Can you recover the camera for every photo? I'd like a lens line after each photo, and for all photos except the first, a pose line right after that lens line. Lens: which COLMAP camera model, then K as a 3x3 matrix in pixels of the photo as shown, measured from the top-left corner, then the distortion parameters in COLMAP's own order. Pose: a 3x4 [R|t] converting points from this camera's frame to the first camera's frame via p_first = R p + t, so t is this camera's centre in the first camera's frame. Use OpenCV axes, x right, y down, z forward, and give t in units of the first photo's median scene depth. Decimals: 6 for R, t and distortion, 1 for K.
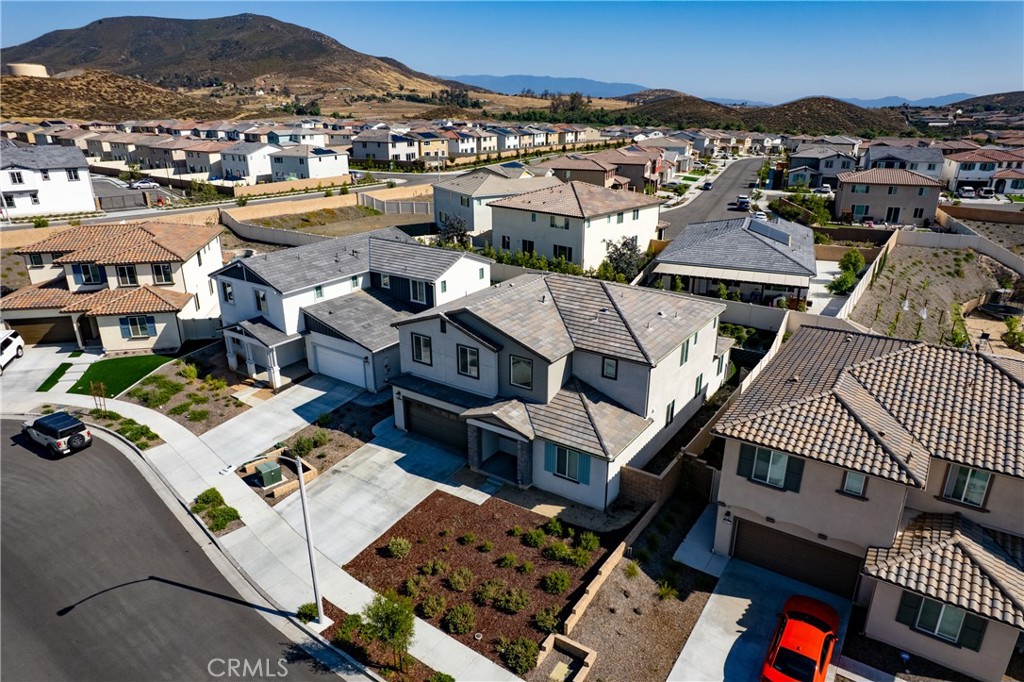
lens RADIAL K [[653.9, 0, 510.2], [0, 653.9, 347.1], [0, 0, 1]] dist [-0.079690, 0.074432]
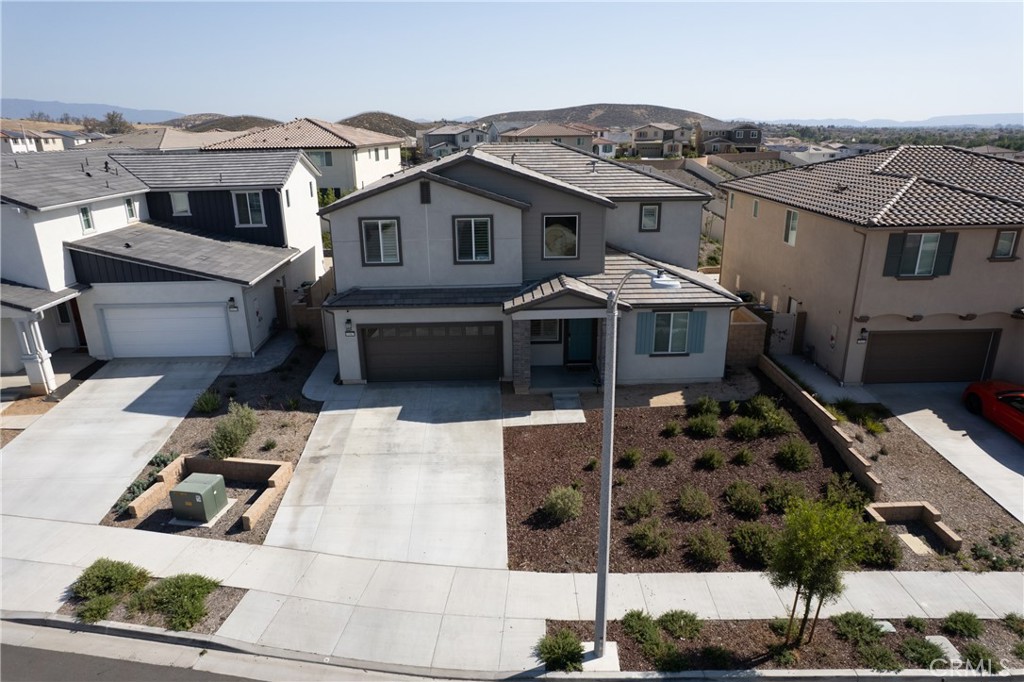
lens RADIAL K [[653.9, 0, 510.2], [0, 653.9, 347.1], [0, 0, 1]] dist [-0.079690, 0.074432]
pose [[0.803602, -0.199028, 0.560902, -0.396762], [0.218211, 0.975328, 0.033451, 0.106178], [-0.553721, 0.095514, 0.827206, 0.399388]]
